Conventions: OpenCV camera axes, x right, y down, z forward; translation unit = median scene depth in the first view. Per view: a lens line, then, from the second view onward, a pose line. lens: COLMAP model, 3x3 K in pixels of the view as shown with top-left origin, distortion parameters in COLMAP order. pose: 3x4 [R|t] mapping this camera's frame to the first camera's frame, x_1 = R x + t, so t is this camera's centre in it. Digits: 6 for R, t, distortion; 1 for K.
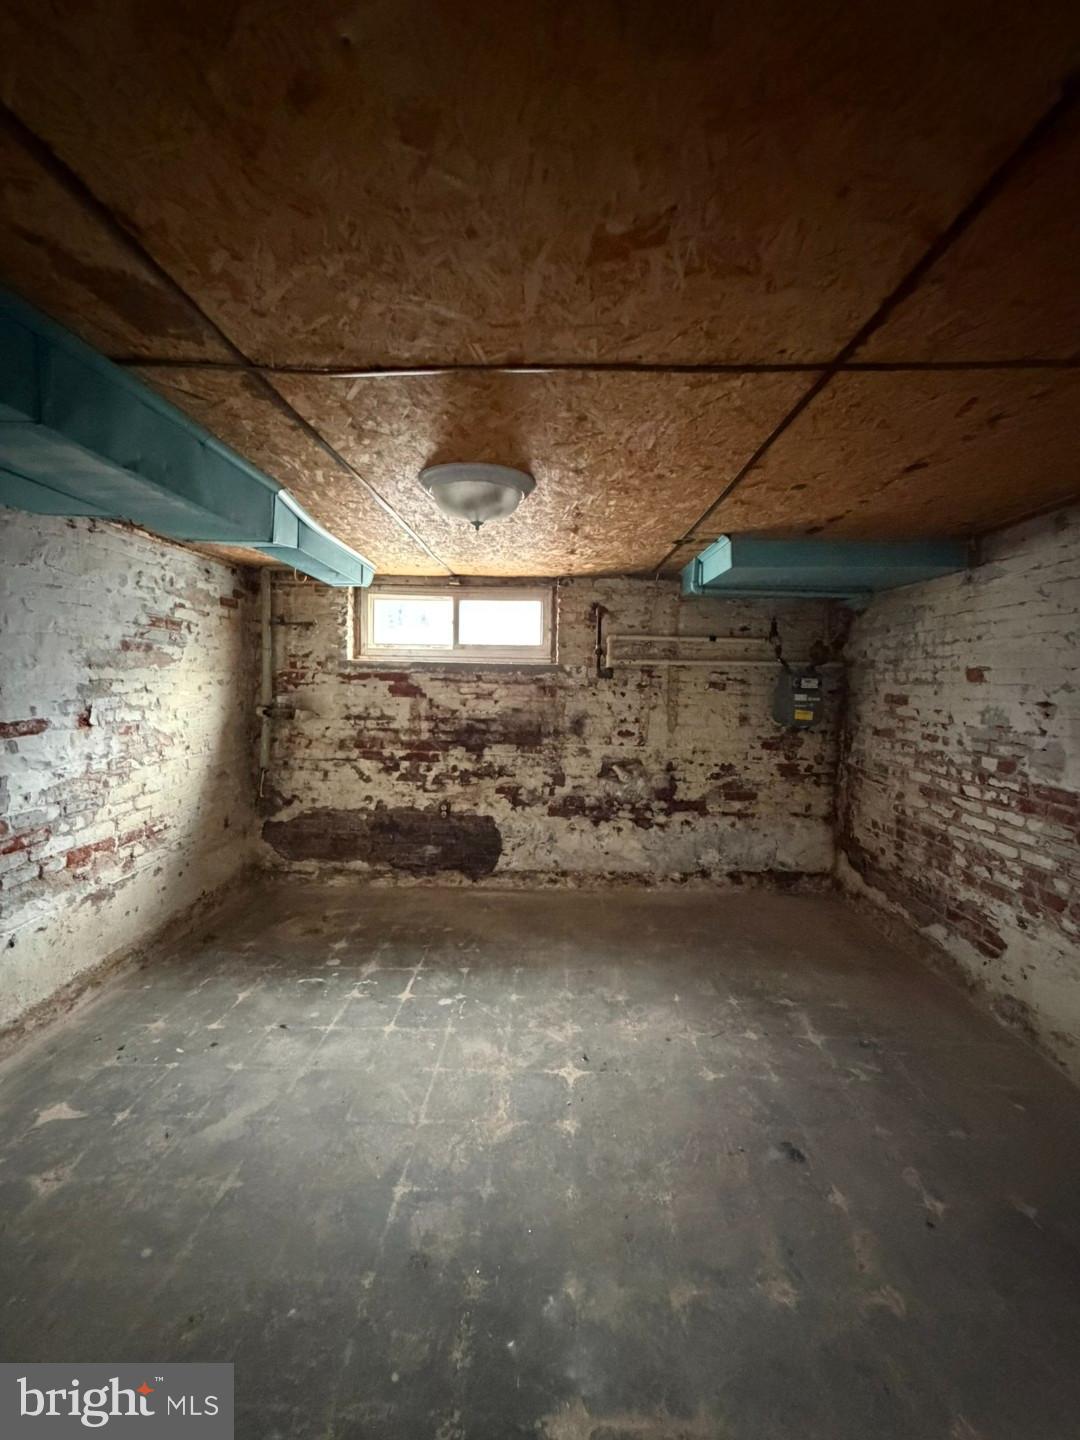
lens RADIAL K [[572.4, 0, 538.9], [0, 572.4, 698.2], [0, 0, 1]] dist [-0.001186, 0.000313]
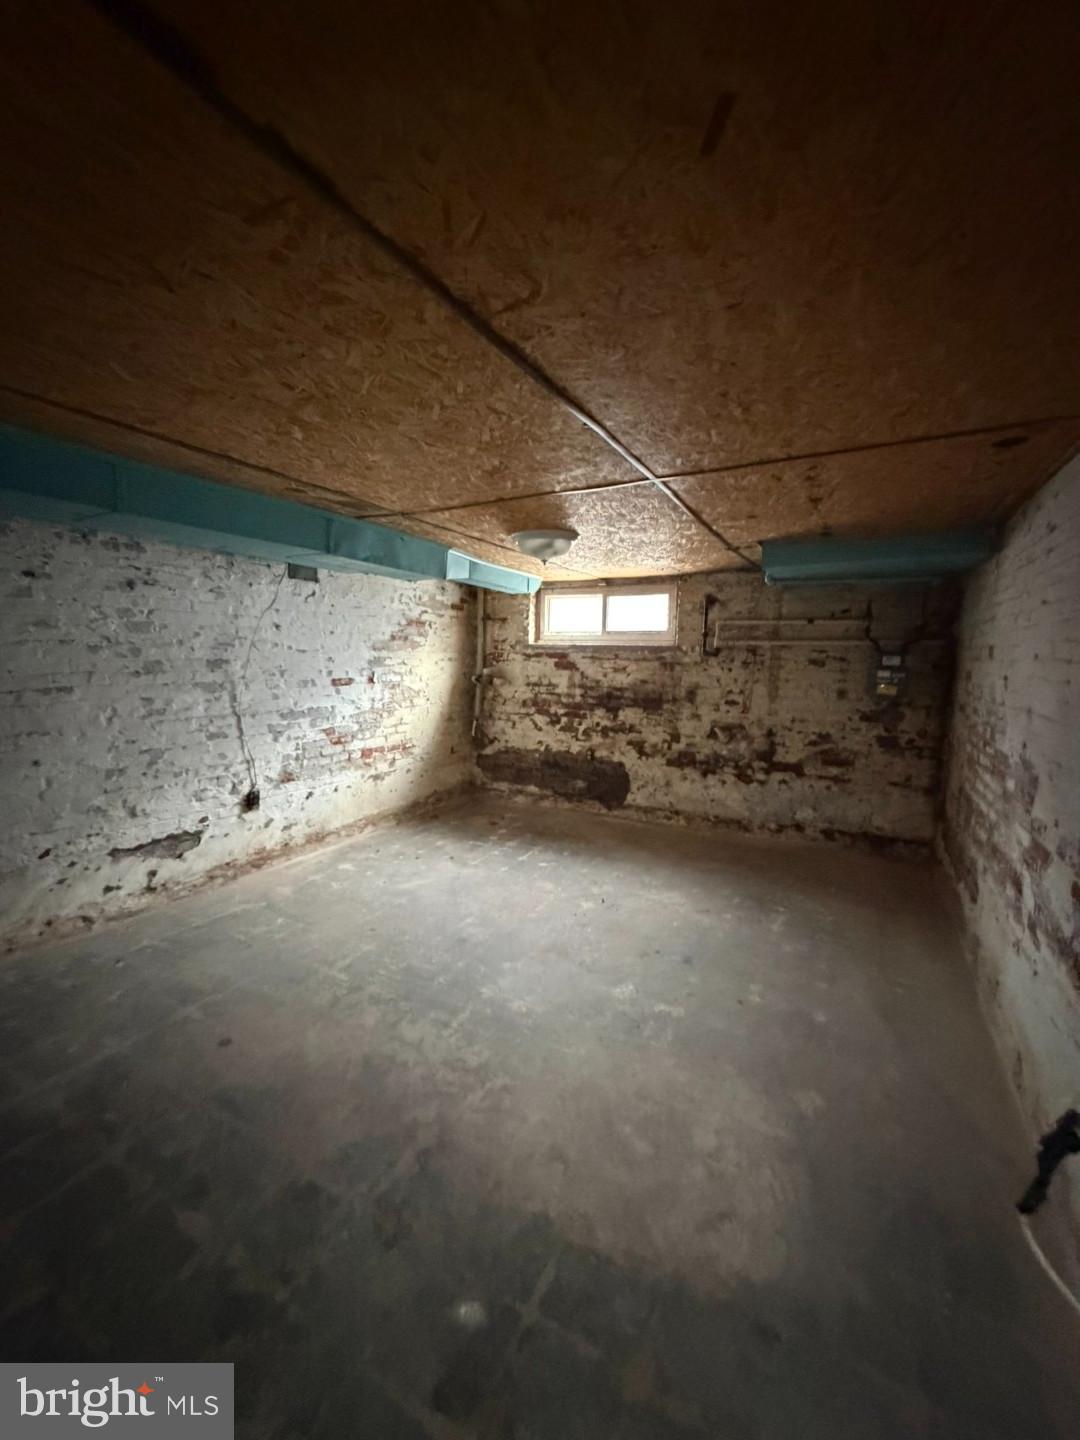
lens RADIAL K [[572.4, 0, 535.5], [0, 572.4, 681.4], [0, 0, 1]] dist [-0.001186, 0.000313]
pose [[0.886294, 0.018617, -0.462749, 0.454547], [-0.015768, 0.999825, 0.010024, 0.015964], [0.462854, -0.001587, 0.886433, -0.331269]]
